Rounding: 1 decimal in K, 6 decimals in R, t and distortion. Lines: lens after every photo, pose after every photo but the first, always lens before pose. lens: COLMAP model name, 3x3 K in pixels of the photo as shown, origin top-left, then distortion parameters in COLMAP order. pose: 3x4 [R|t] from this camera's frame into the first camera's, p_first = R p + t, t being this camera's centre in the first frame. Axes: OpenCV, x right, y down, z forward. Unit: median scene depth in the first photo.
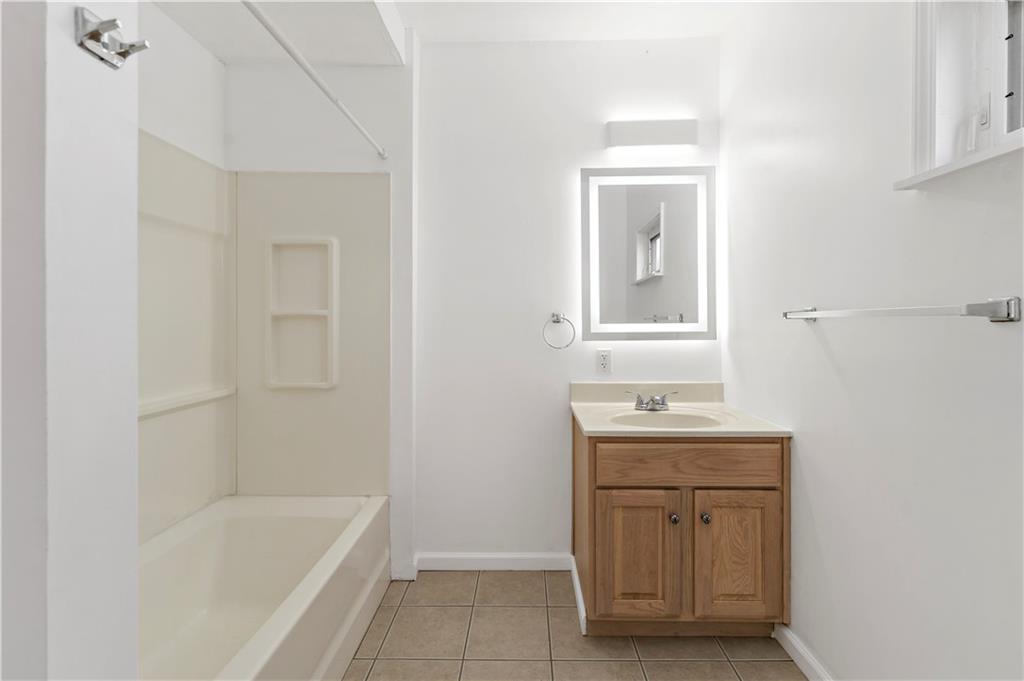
lens RADIAL K [[465.2, 0, 513.4], [0, 465.2, 331.7], [0, 0, 1]] dist [-0.000163, 0.000546]
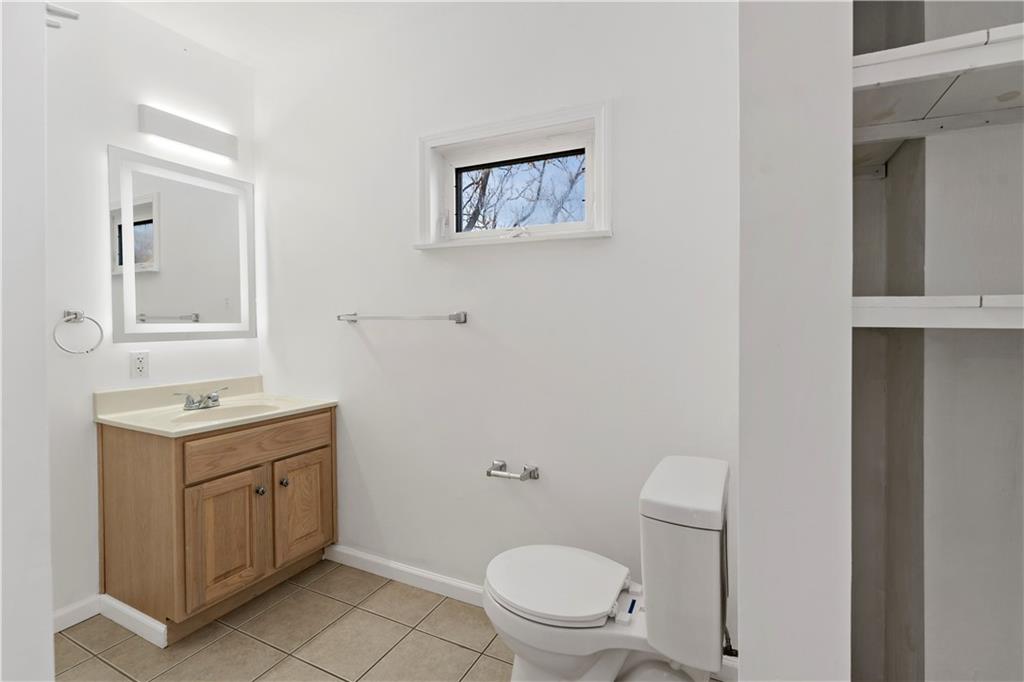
lens RADIAL K [[465.2, 0, 515.7], [0, 465.2, 329.7], [0, 0, 1]] dist [-0.000163, 0.000546]
pose [[0.429308, -0.011031, 0.903091, -0.418669], [0.014058, 0.999886, 0.005530, 0.000569], [-0.903049, 0.010322, 0.429414, -0.078155]]
